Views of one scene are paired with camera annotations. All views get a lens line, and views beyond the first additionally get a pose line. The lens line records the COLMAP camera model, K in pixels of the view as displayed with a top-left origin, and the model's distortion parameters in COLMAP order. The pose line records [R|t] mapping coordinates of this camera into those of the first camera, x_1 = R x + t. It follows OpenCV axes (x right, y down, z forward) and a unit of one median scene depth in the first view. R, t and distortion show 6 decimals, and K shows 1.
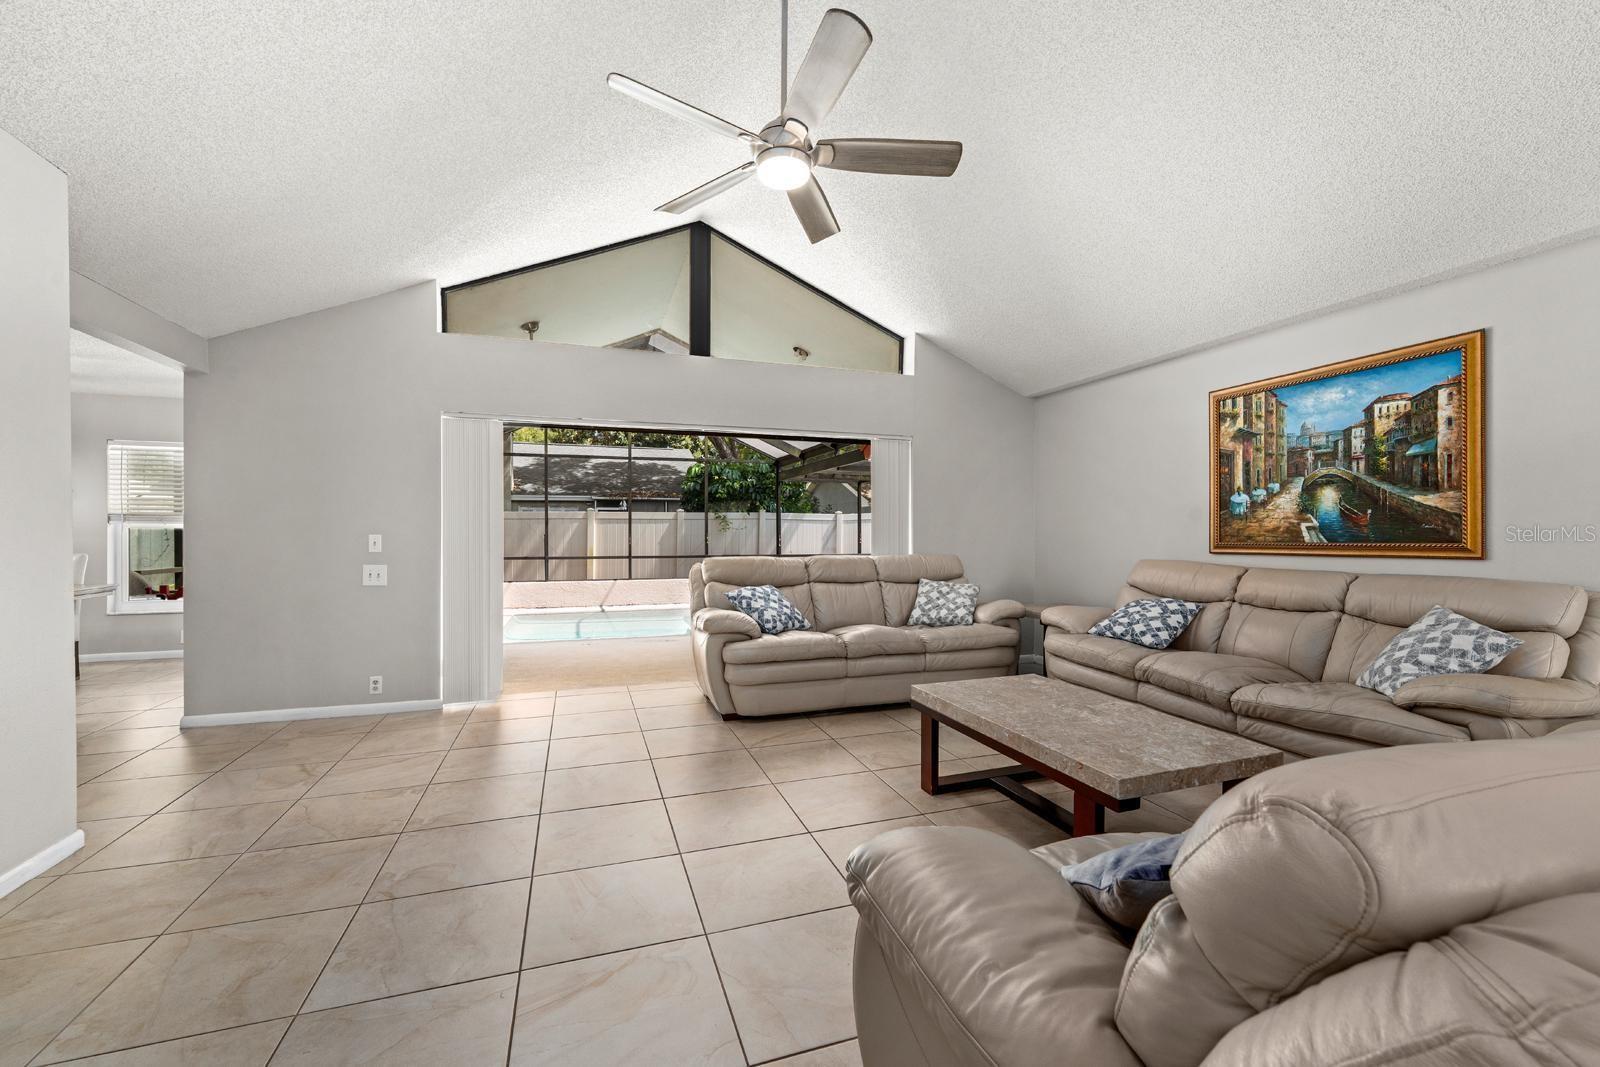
lens RADIAL K [[657.0, 0, 789.6], [0, 657.0, 530.6], [0, 0, 1]] dist [0.001277, 0.000067]
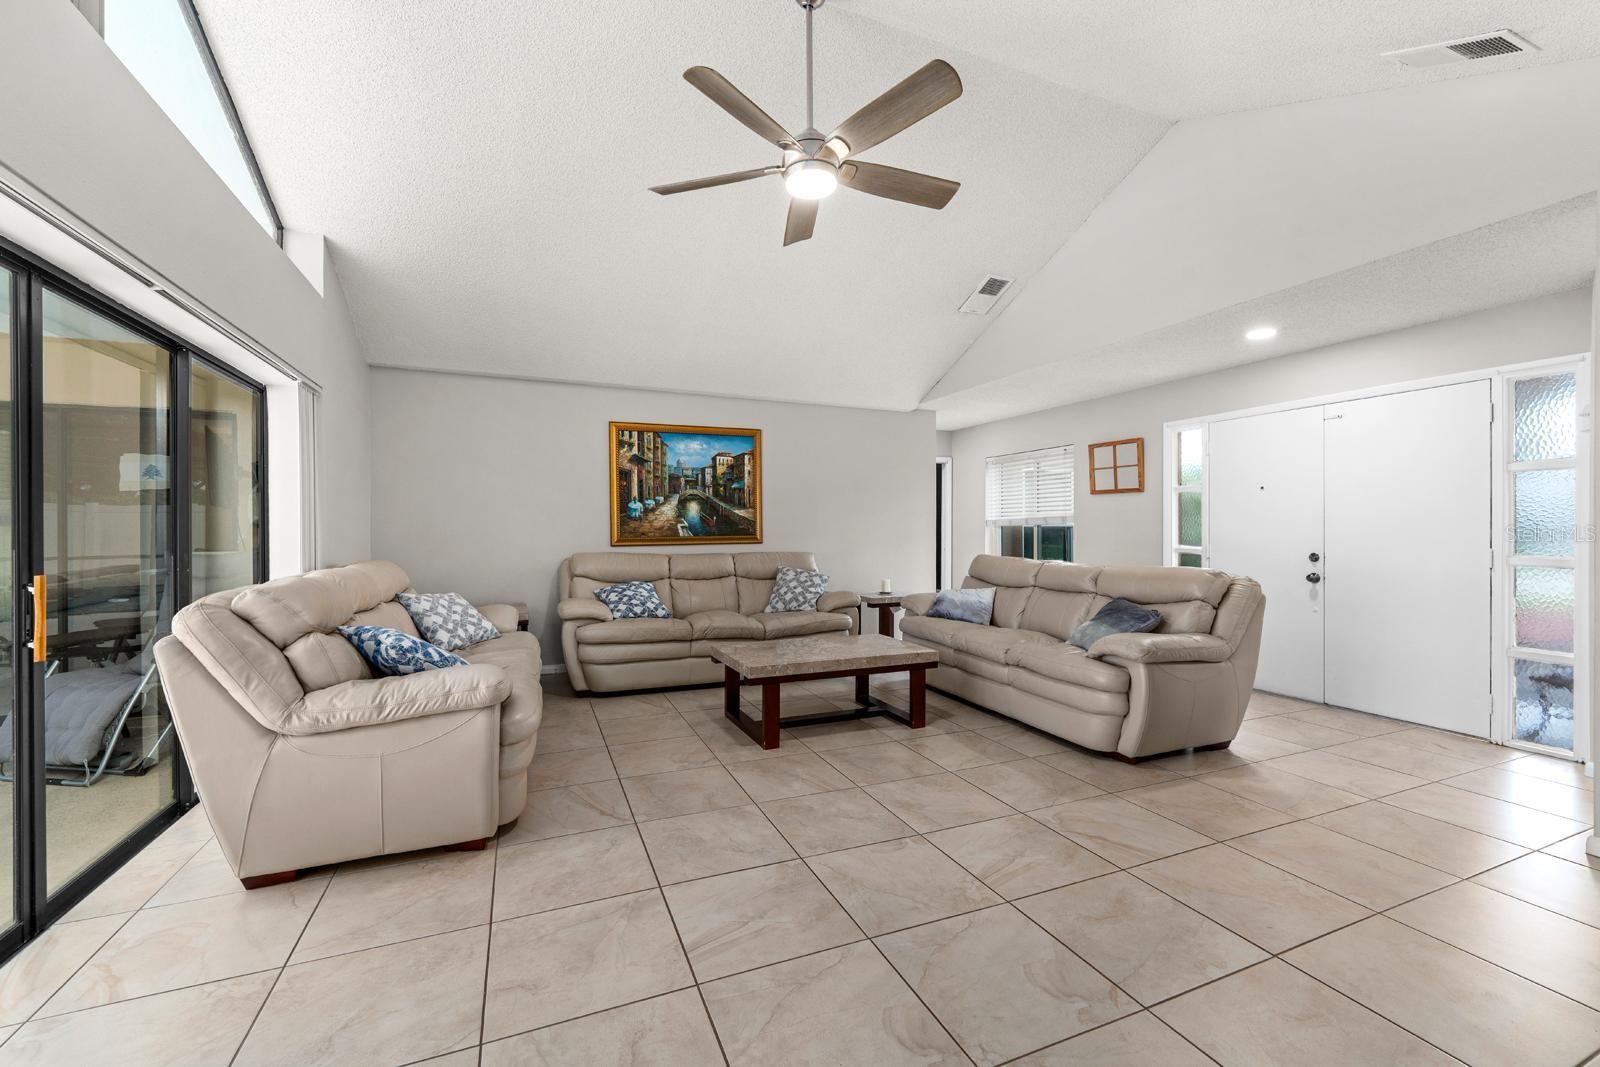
lens RADIAL K [[657.0, 0, 810.8], [0, 657.0, 530.9], [0, 0, 1]] dist [0.001277, 0.000067]
pose [[-0.093928, -0.005382, 0.995564, -0.796203], [-0.003251, 0.999982, 0.005100, -0.003963], [-0.995574, -0.002757, -0.093944, 0.841766]]
